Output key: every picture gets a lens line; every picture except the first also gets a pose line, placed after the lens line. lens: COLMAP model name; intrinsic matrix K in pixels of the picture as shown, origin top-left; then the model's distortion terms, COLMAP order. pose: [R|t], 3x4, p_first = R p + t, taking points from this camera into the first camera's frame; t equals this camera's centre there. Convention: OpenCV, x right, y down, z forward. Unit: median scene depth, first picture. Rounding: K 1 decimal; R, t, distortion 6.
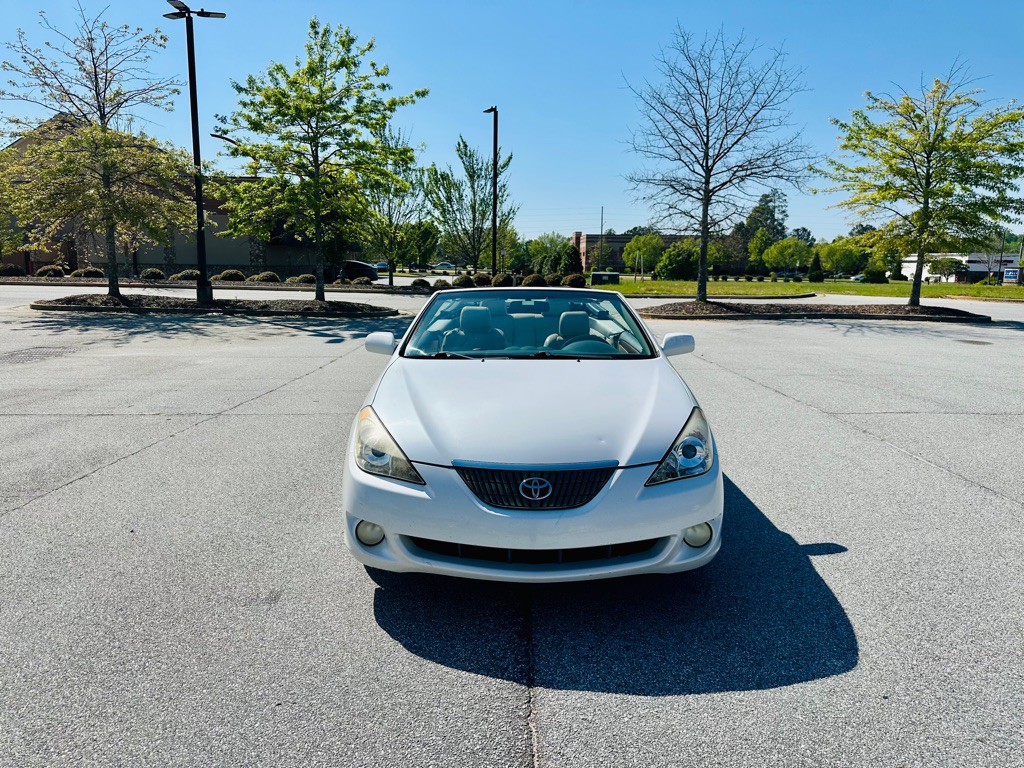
lens RADIAL K [[730.3, 0, 522.1], [0, 730.3, 389.5], [0, 0, 1]] dist [0.033121, -0.048543]
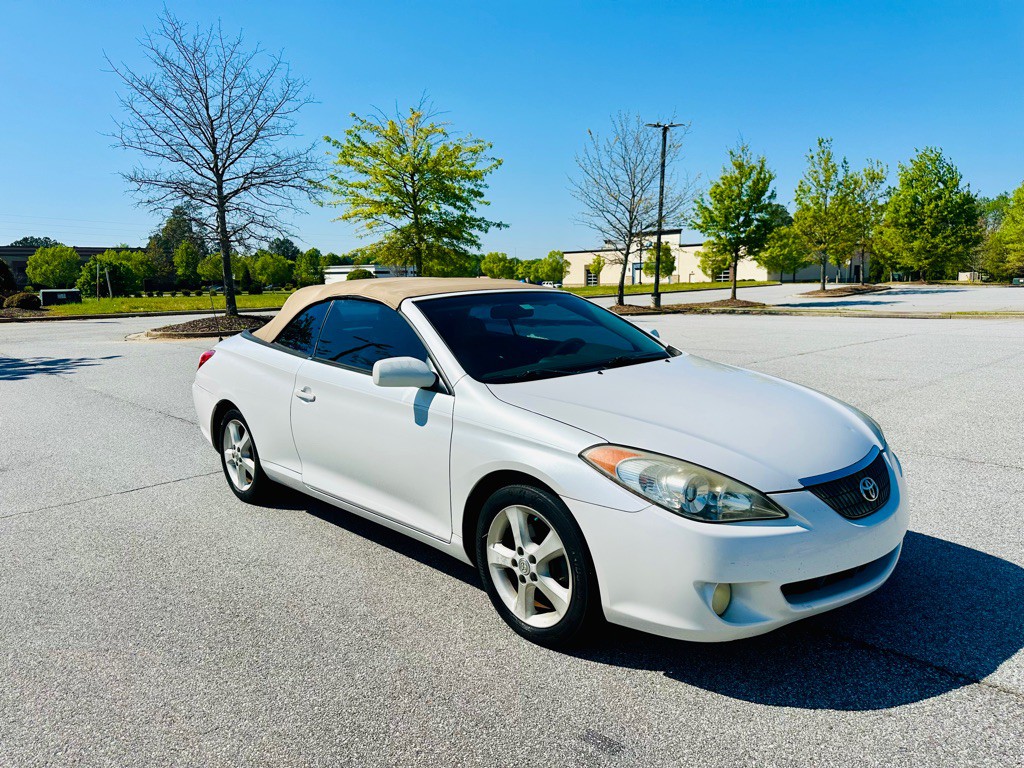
lens RADIAL K [[730.3, 0, 509.3], [0, 730.3, 389.5], [0, 0, 1]] dist [0.033121, -0.048543]
pose [[0.723628, -0.125866, 0.678617, -0.146262], [0.138729, 0.989689, 0.035632, -0.013939], [-0.676104, 0.068359, 0.733628, 0.094677]]
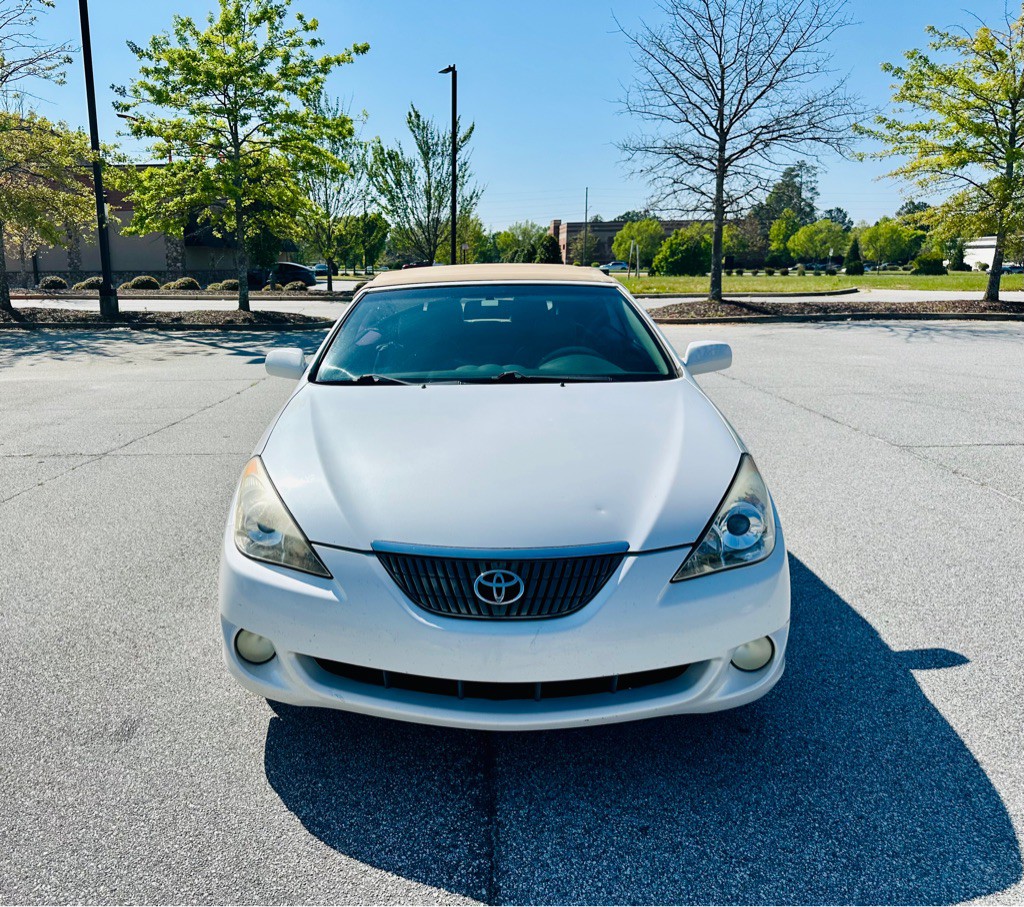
lens RADIAL K [[863.8, 0, 430.7], [0, 863.8, 448.4], [0, 0, 1]] dist [0.019321, -0.037384]
pose [[0.997499, -0.009640, -0.070013, 0.001961], [0.012531, 0.999082, 0.040971, -0.002895], [0.069554, -0.041746, 0.996704, 0.037140]]
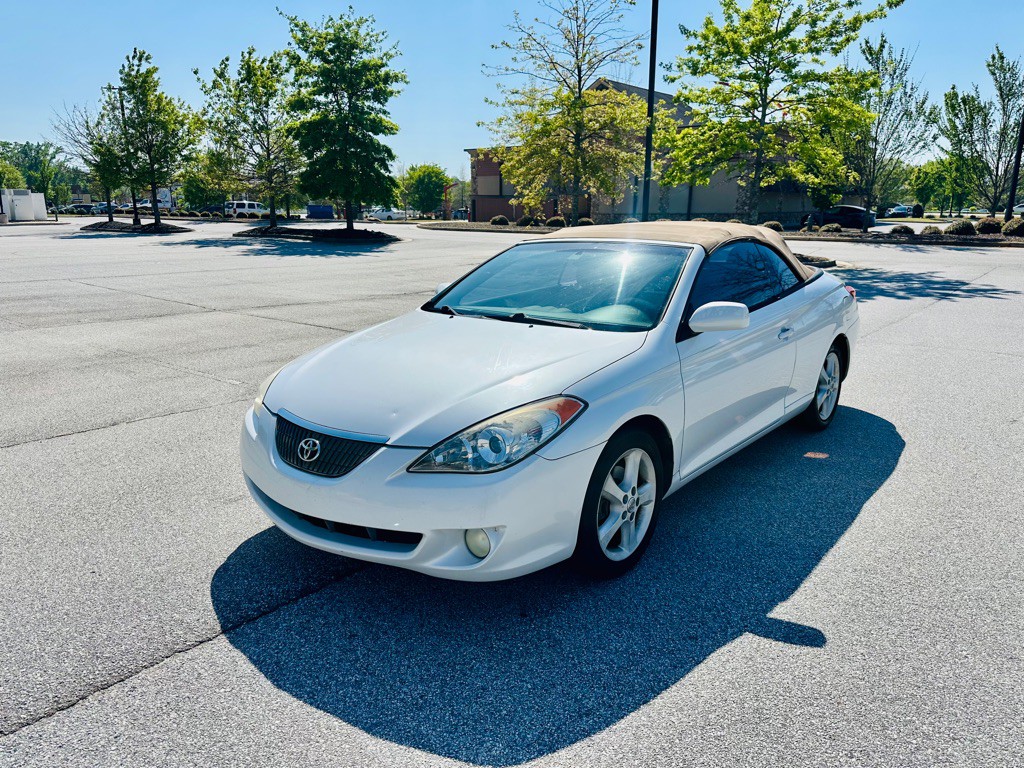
lens RADIAL K [[730.3, 0, 521.9], [0, 730.3, 391.4], [0, 0, 1]] dist [0.033121, -0.048543]
pose [[0.766935, 0.140834, -0.626081, 0.129102], [-0.094953, 0.989786, 0.106333, -0.010994], [0.634661, -0.022102, 0.772474, 0.066538]]
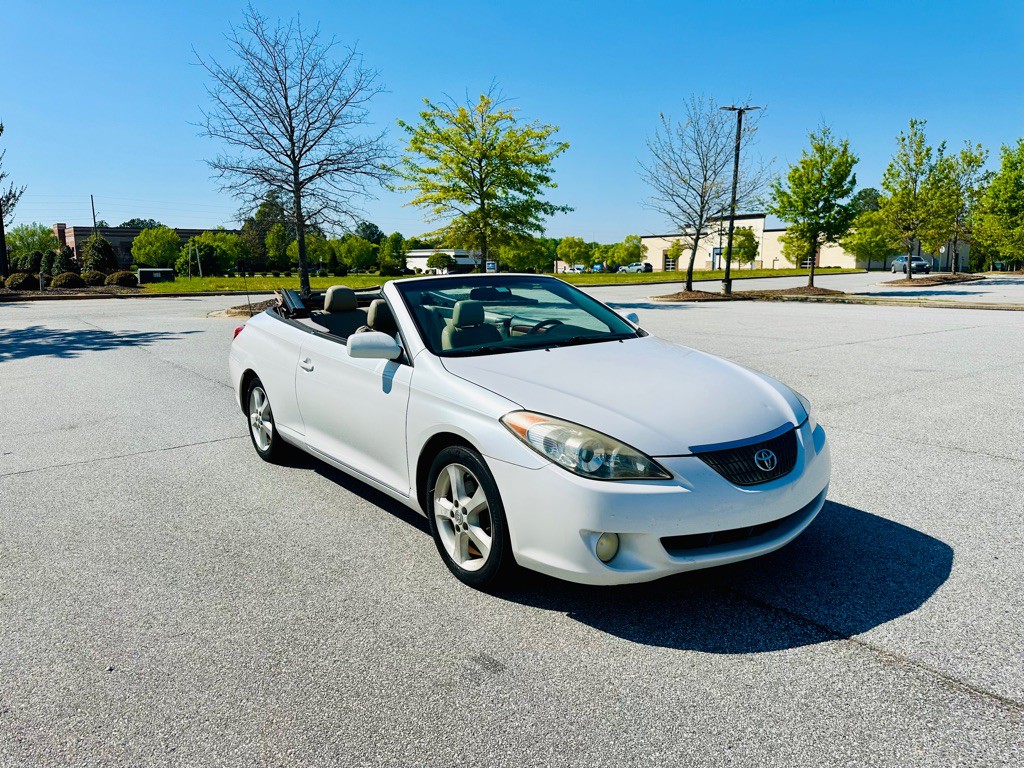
lens RADIAL K [[730.3, 0, 513.1], [0, 730.3, 383.7], [0, 0, 1]] dist [0.033121, -0.048543]
pose [[0.794587, -0.113555, 0.596437, -0.134548], [0.115194, 0.992707, 0.035536, -0.007618], [-0.596122, 0.040470, 0.801873, 0.059080]]
